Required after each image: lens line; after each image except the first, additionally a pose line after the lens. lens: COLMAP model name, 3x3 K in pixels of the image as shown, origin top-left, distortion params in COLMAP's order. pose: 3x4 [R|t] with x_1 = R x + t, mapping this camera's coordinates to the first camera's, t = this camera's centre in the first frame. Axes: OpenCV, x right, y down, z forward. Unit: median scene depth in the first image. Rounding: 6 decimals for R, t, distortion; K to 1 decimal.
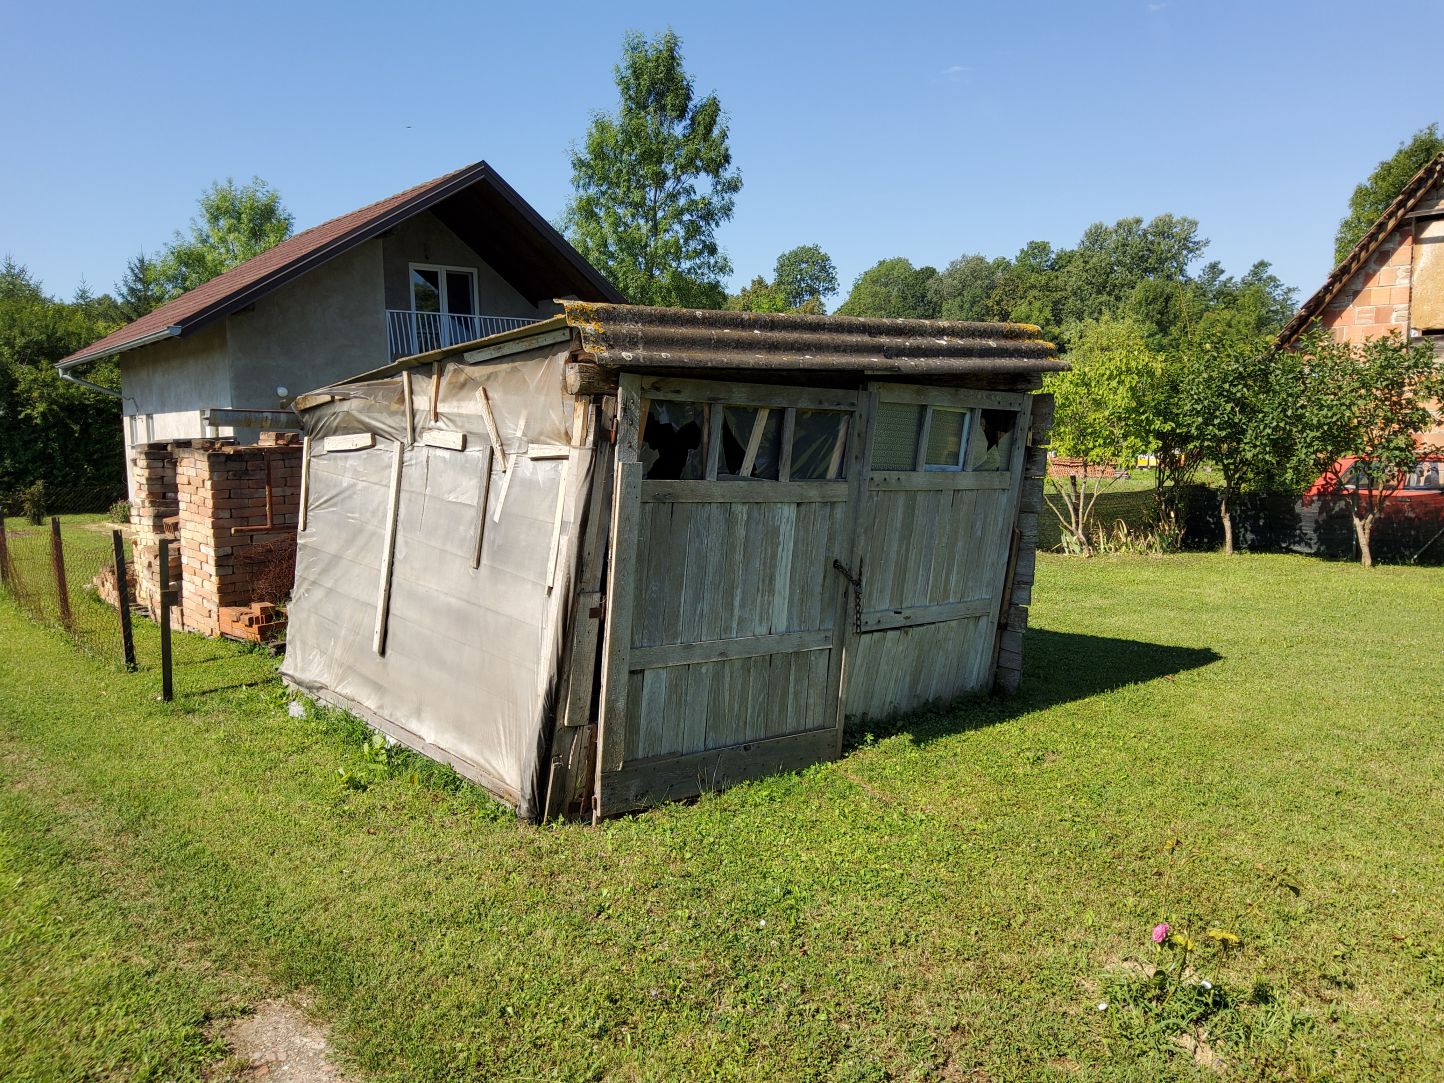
lens RADIAL K [[1116.4, 0, 755.2], [0, 1116.4, 572.7], [0, 0, 1]] dist [0.092637, -0.158020]
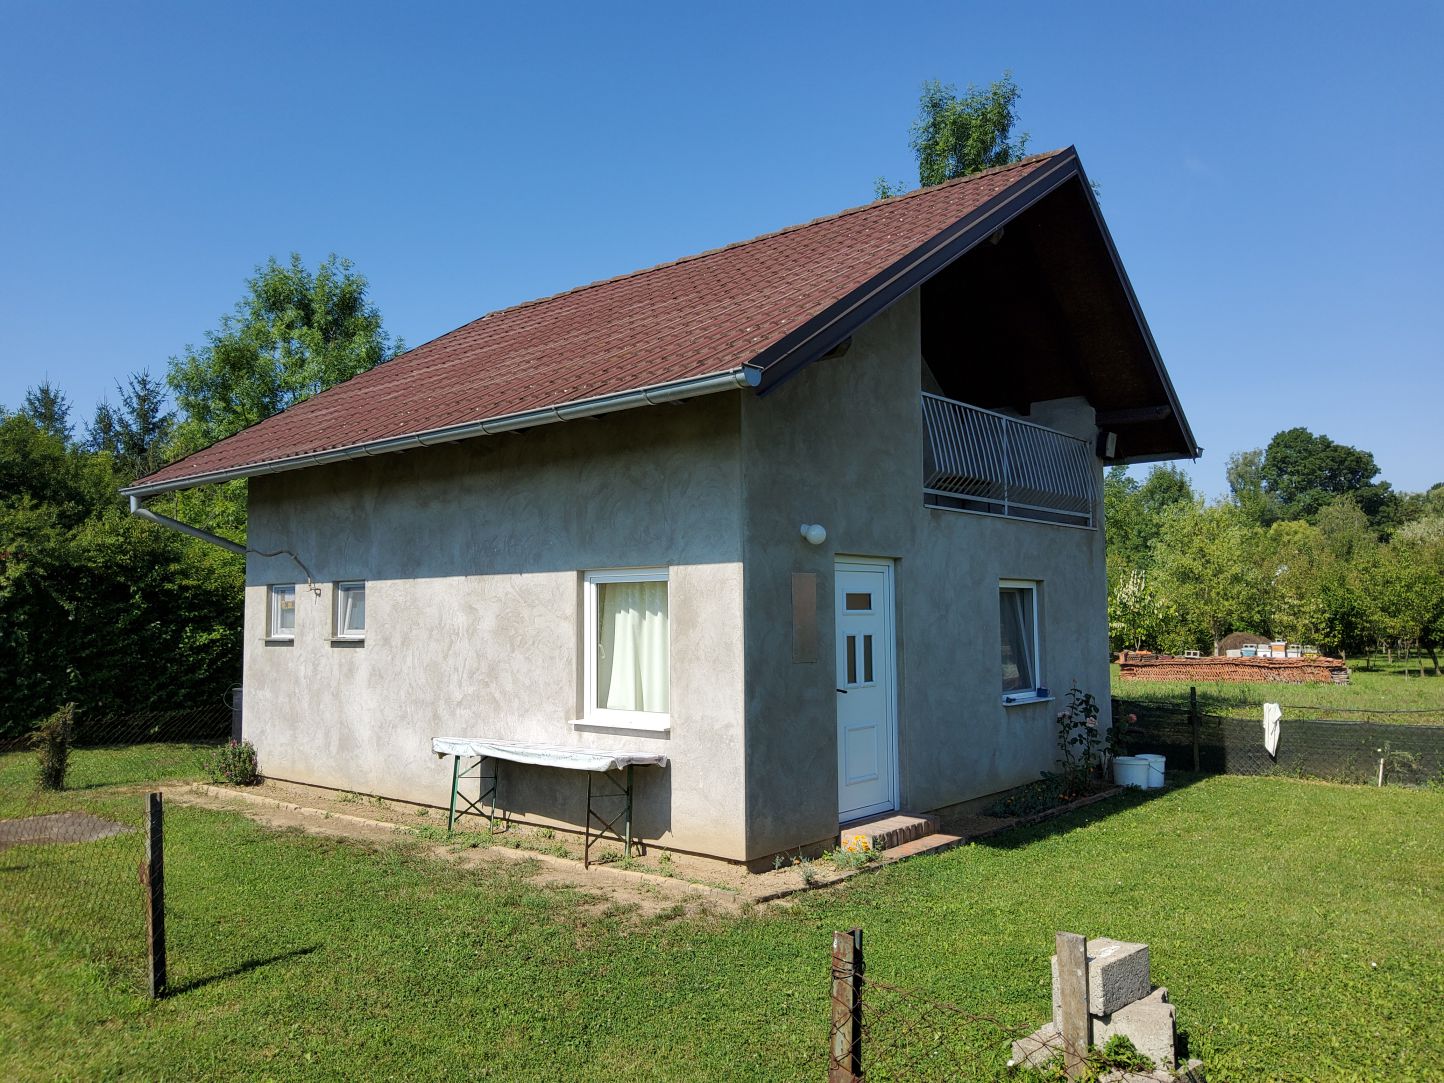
lens RADIAL K [[1116.4, 0, 755.2], [0, 1116.4, 572.7], [0, 0, 1]] dist [0.092637, -0.158020]
pose [[0.986547, 0.017980, 0.162487, -0.453853], [0.009427, 0.986023, -0.166341, -0.057011], [-0.163207, 0.165635, 0.972589, 0.476537]]
